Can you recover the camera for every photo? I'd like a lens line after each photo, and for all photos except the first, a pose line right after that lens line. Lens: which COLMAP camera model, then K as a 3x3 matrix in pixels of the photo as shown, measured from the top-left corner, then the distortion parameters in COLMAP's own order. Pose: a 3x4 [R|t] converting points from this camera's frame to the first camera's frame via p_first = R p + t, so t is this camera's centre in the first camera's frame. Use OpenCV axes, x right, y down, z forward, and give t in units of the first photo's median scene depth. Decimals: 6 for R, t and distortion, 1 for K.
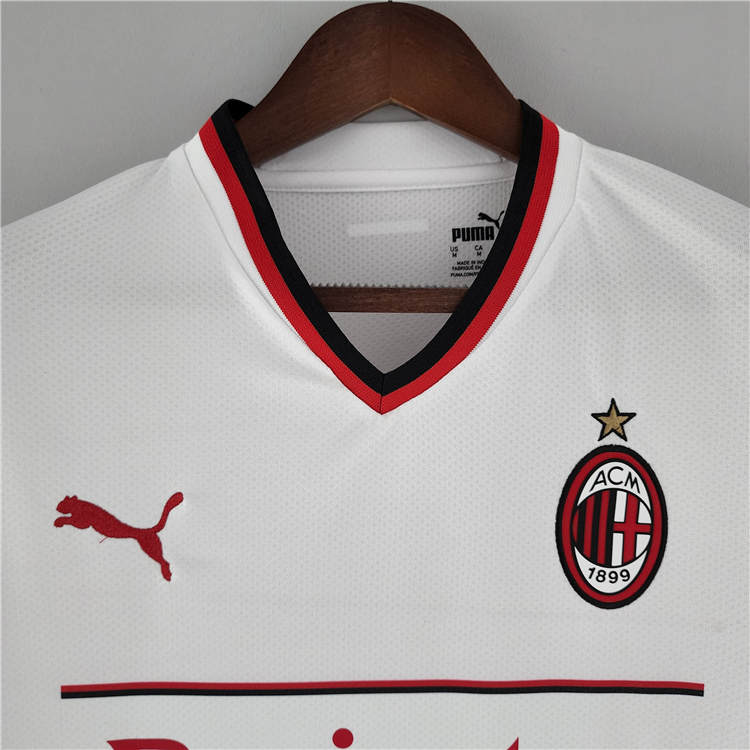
lens RADIAL K [[674.3, 0, 376.6], [0, 674.3, 373.2], [0, 0, 1]] dist [0.006007, -0.031542]
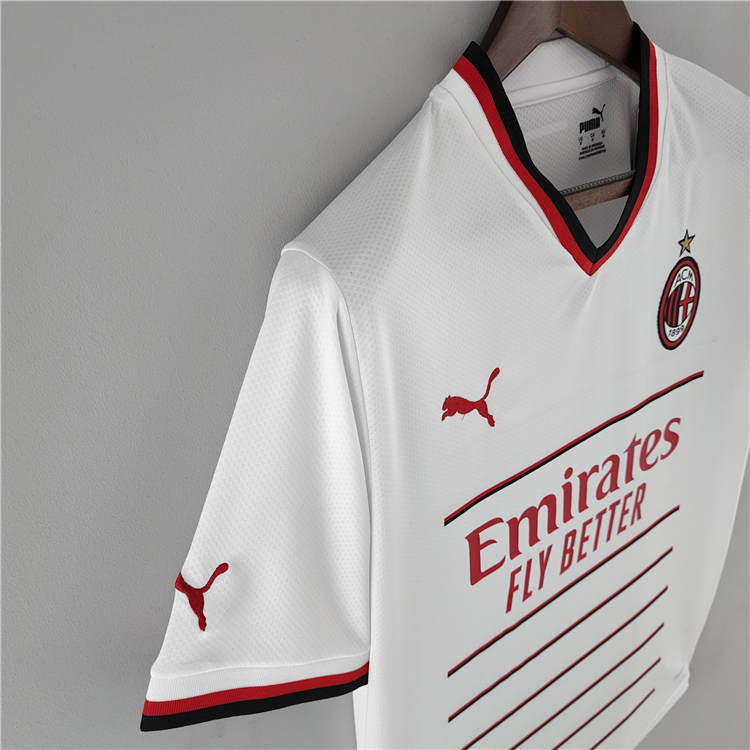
lens RADIAL K [[674.3, 0, 375.9], [0, 674.3, 371.8], [0, 0, 1]] dist [0.006007, -0.031542]
pose [[0.817910, -0.325670, 0.474302, -1.140665], [0.133303, 0.909211, 0.394418, -0.389643], [-0.559691, -0.259373, 0.787065, 0.046073]]
